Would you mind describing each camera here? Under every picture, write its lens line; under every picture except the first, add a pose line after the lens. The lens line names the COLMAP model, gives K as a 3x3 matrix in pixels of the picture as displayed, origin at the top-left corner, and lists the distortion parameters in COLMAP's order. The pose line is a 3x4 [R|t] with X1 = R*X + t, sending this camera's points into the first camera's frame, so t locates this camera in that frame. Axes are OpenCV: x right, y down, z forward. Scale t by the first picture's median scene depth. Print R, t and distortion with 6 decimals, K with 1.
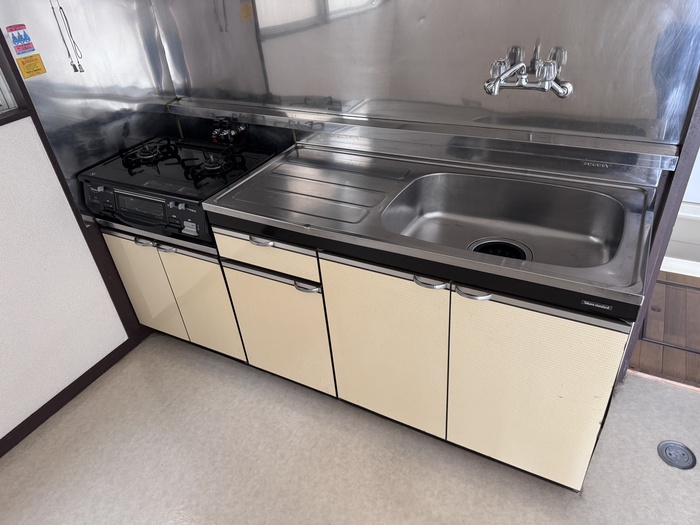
lens RADIAL K [[493.2, 0, 350.0], [0, 493.2, 262.5], [0, 0, 1]] dist [0.021797, -0.001639]
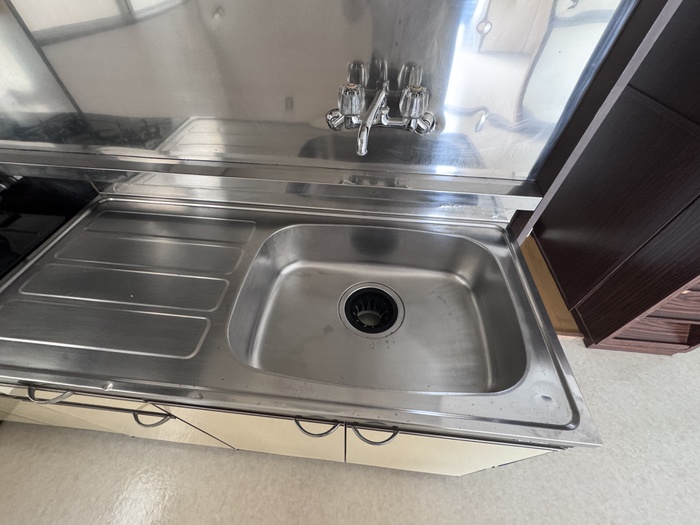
lens RADIAL K [[279.7, 0, 350.0], [0, 279.7, 262.5], [0, 0, 1]] dist [0.000657, -0.000602]
pose [[0.918623, -0.230662, 0.320822, 0.103142], [0.148394, 0.953888, 0.260916, -0.228826], [-0.366211, -0.192076, 0.910492, 0.498209]]
